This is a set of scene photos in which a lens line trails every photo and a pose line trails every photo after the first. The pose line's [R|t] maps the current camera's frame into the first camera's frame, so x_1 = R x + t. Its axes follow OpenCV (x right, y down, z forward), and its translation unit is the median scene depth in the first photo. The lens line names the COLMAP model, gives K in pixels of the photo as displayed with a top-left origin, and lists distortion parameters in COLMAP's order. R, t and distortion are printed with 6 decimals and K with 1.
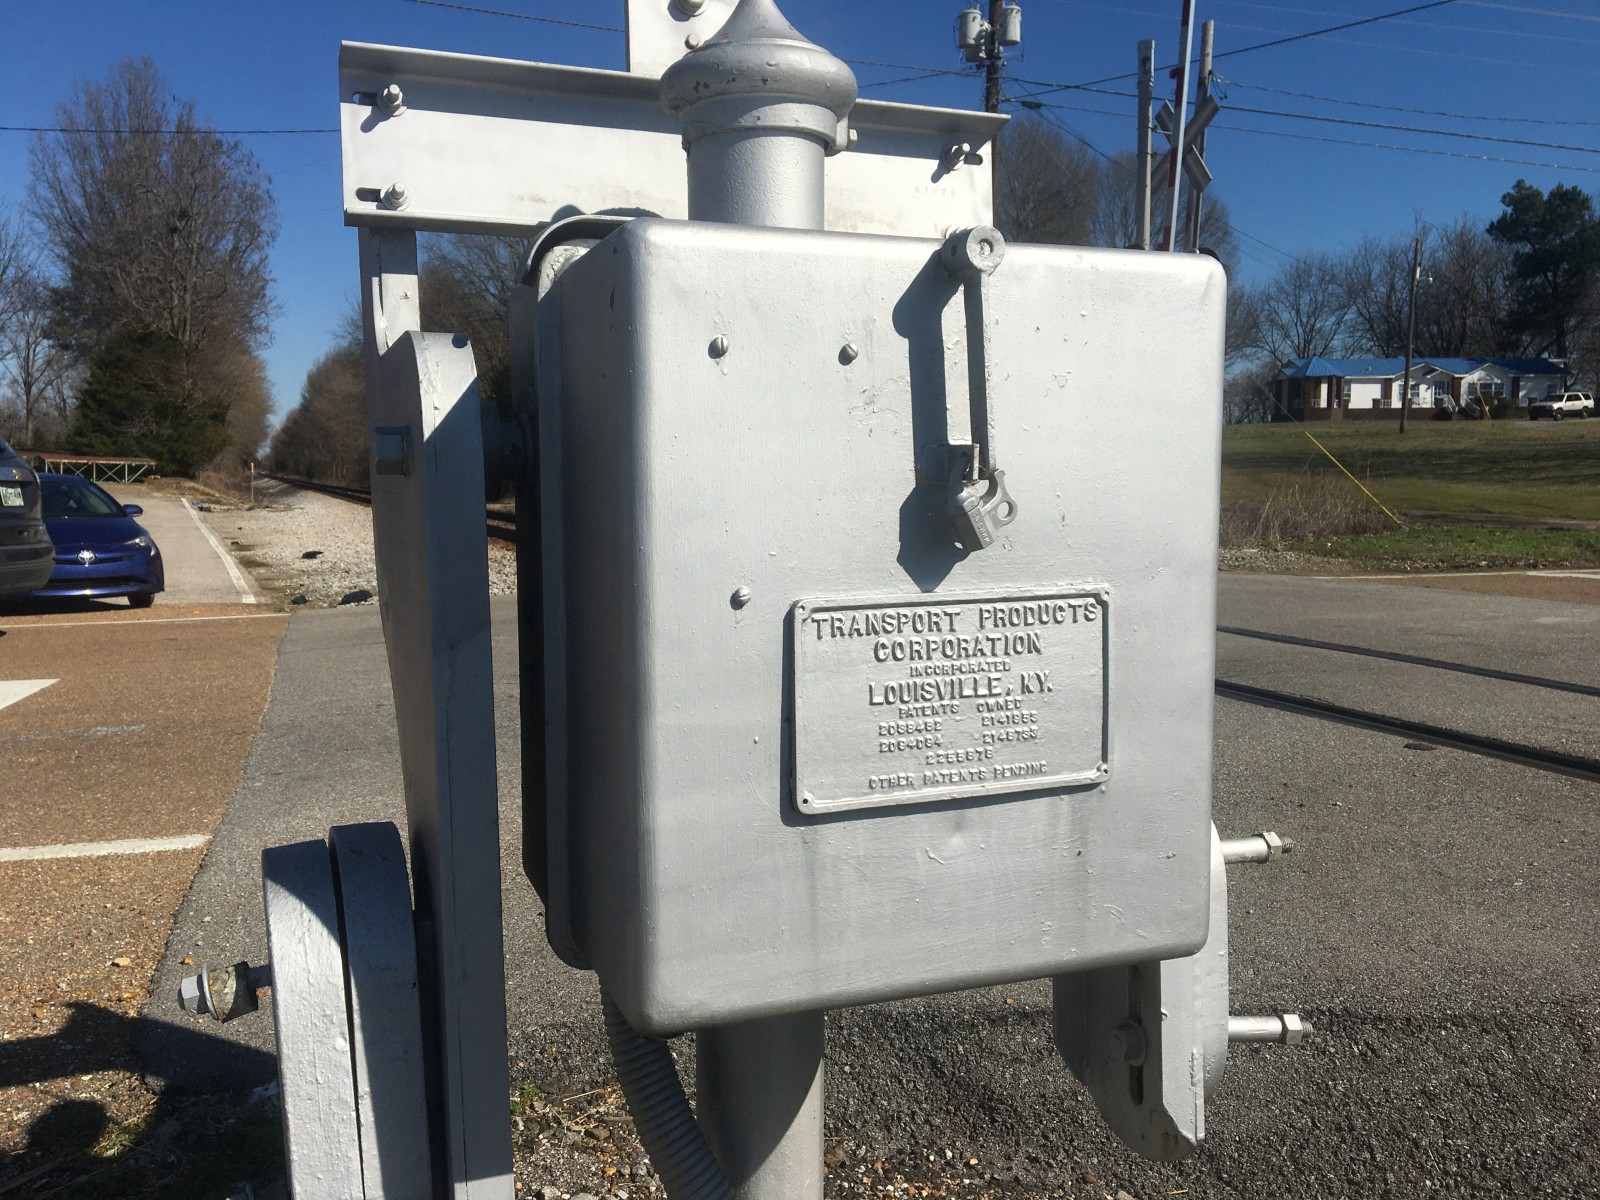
lens RADIAL K [[1359.6, 0, 800.0], [0, 1359.6, 600.0], [0, 0, 1]] dist [0.110935, -0.198346]
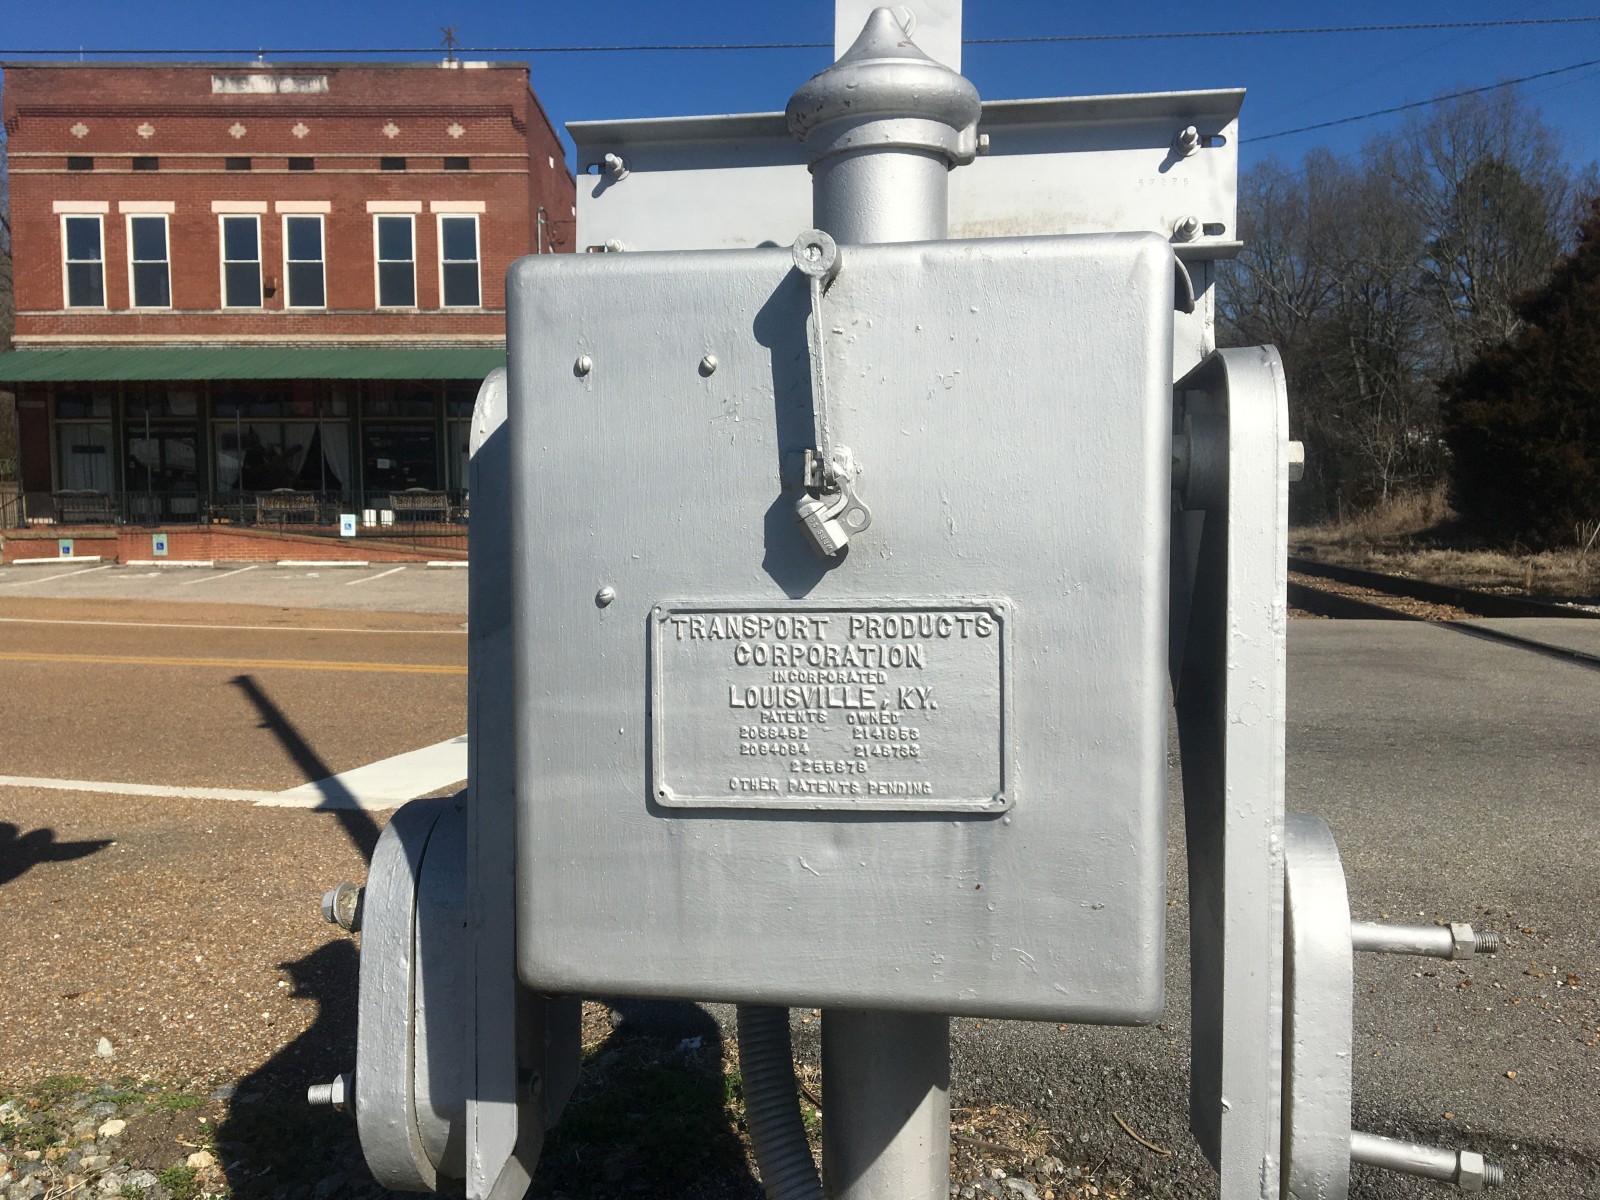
lens RADIAL K [[1375.9, 0, 800.0], [0, 1375.9, 600.0], [0, 0, 1]] dist [0.086457, -0.131054]
pose [[0.861963, 0.030544, -0.506049, 0.592076], [-0.042160, 0.999045, -0.011512, 0.006281], [0.505214, 0.031258, 0.862428, 0.127536]]
